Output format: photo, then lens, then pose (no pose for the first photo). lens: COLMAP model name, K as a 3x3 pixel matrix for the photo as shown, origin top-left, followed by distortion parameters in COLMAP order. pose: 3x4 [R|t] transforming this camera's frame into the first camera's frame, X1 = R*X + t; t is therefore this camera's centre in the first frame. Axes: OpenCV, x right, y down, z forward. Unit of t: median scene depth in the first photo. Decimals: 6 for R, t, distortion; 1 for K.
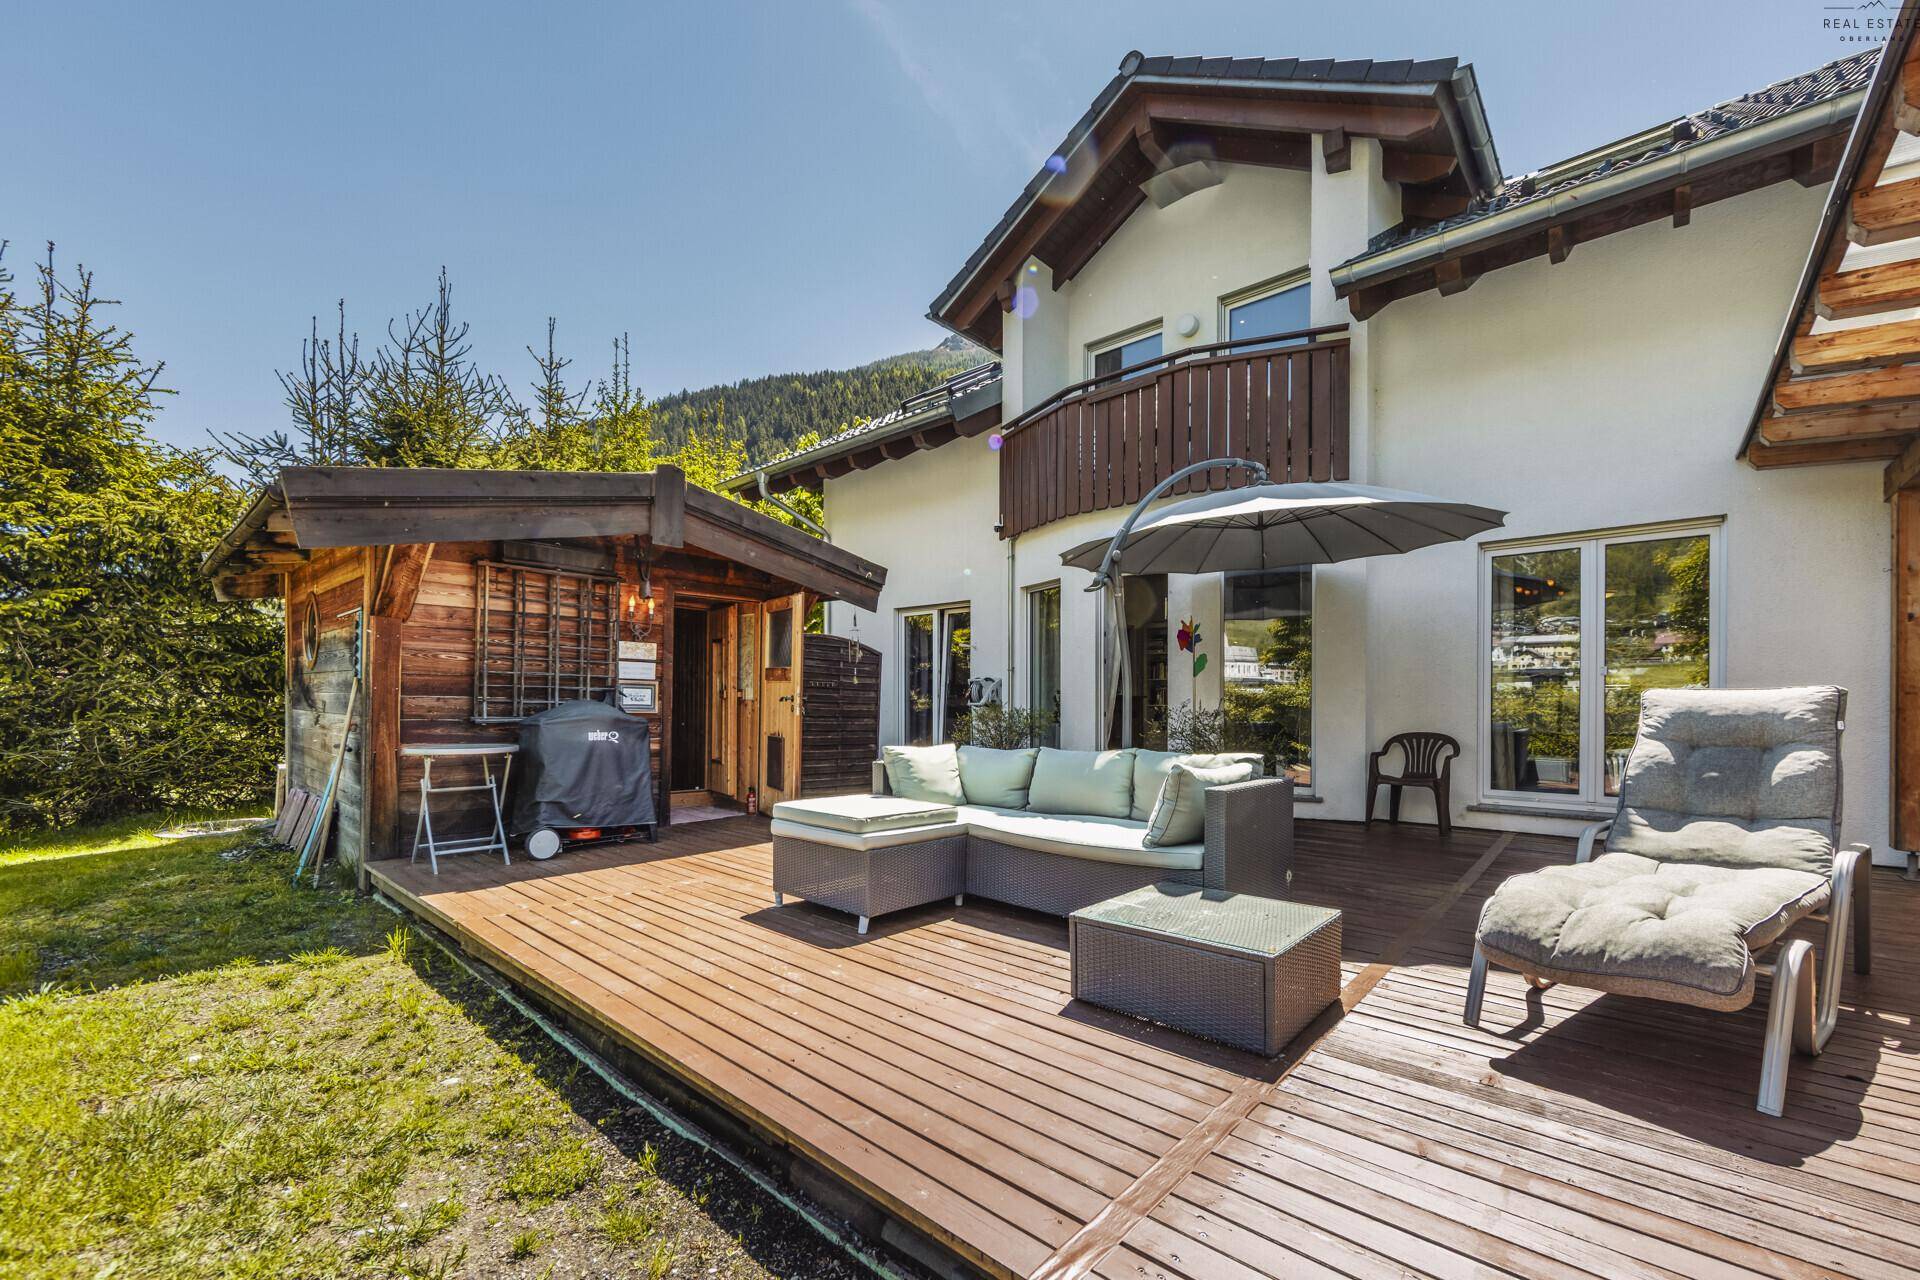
lens RADIAL K [[810.8, 0, 857.9], [0, 810.8, 732.9], [0, 0, 1]] dist [0.009322, -0.002073]
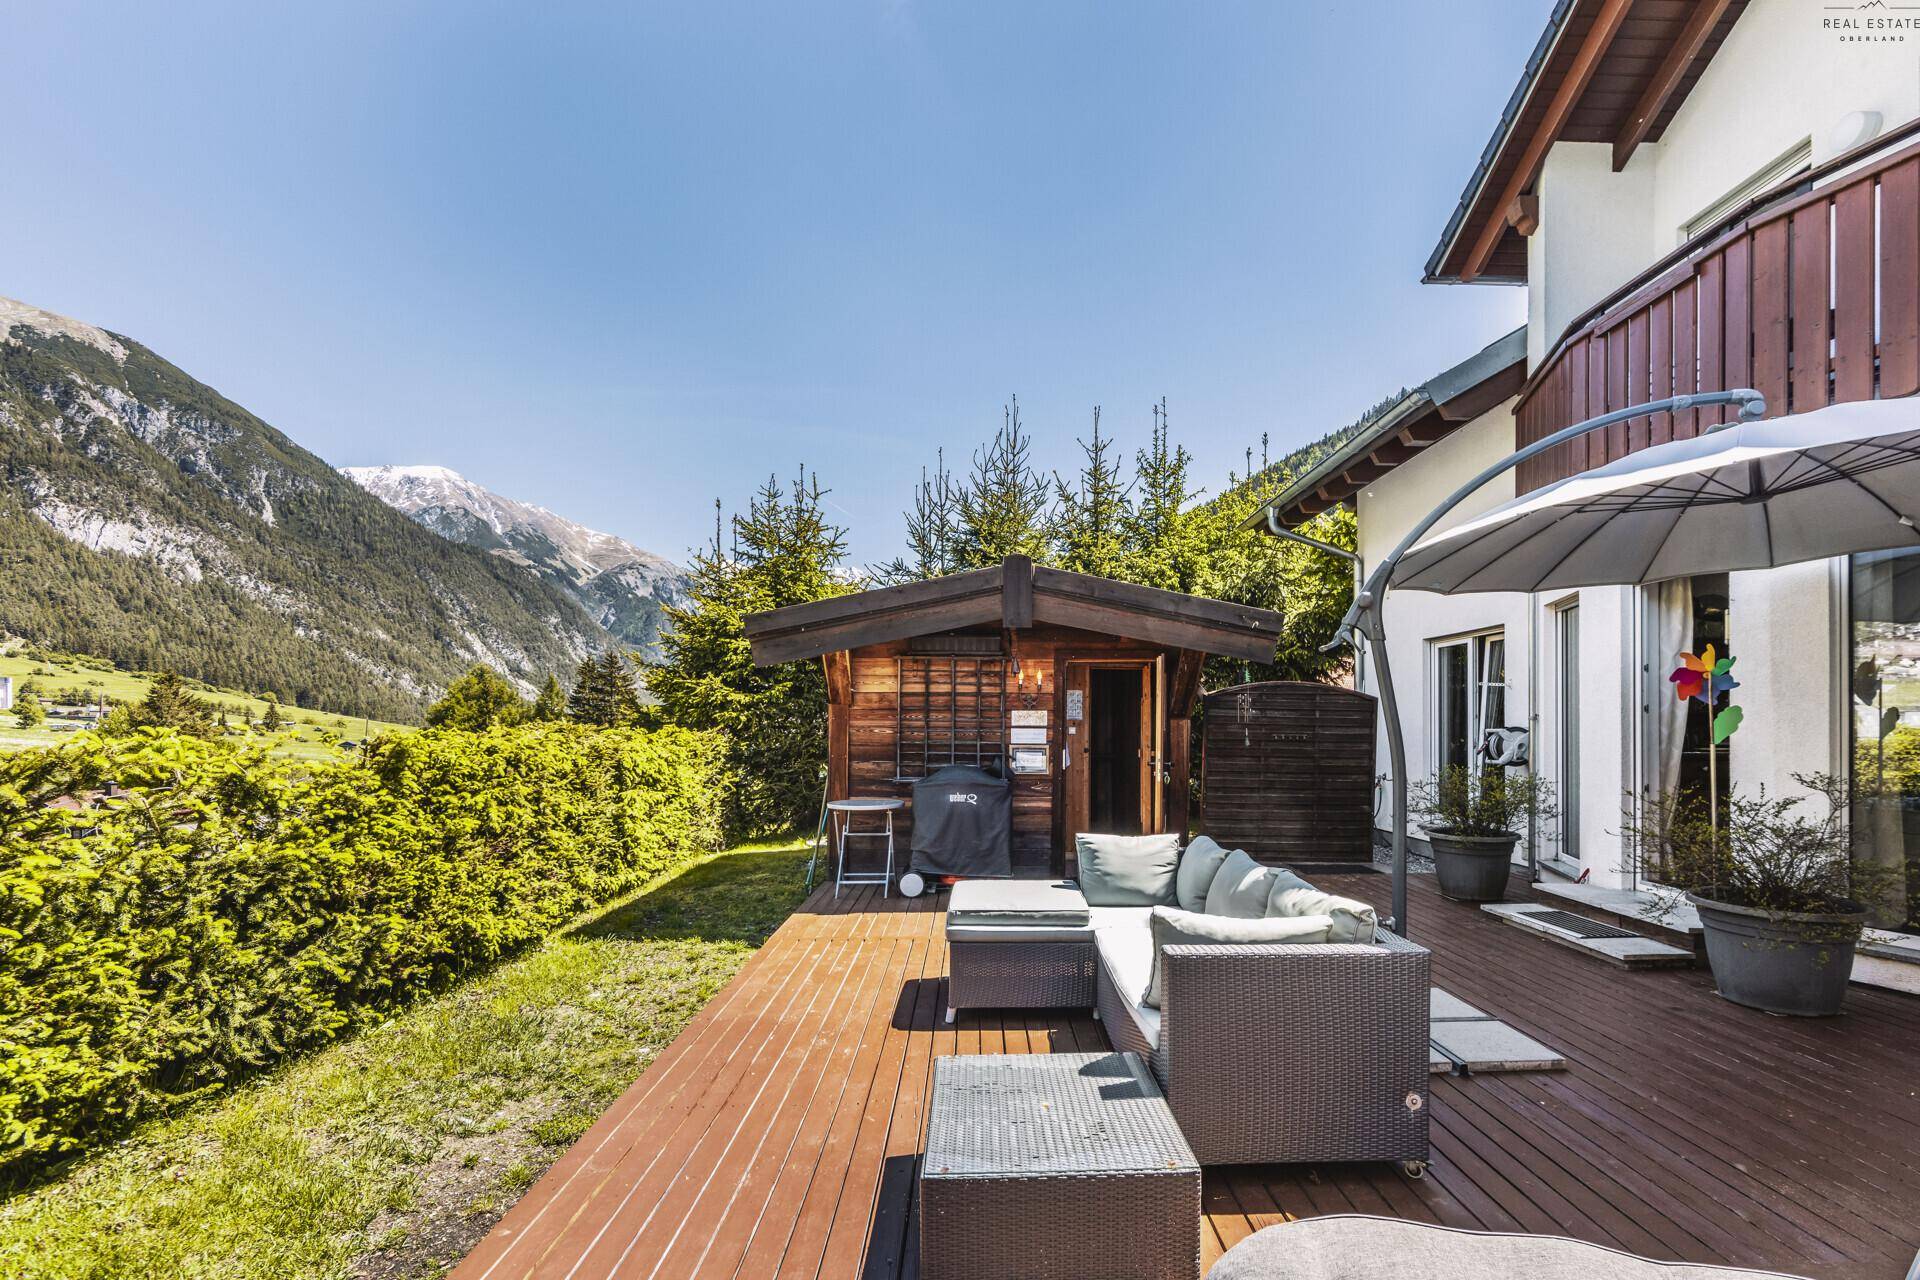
lens RADIAL K [[810.8, 0, 1075.3], [0, 810.8, 742.1], [0, 0, 1]] dist [0.009322, -0.002073]
pose [[0.717022, 0.013323, -0.696923, 0.591443], [-0.010459, 0.999910, 0.008355, -0.084289], [0.696972, 0.001298, 0.717097, 0.264079]]
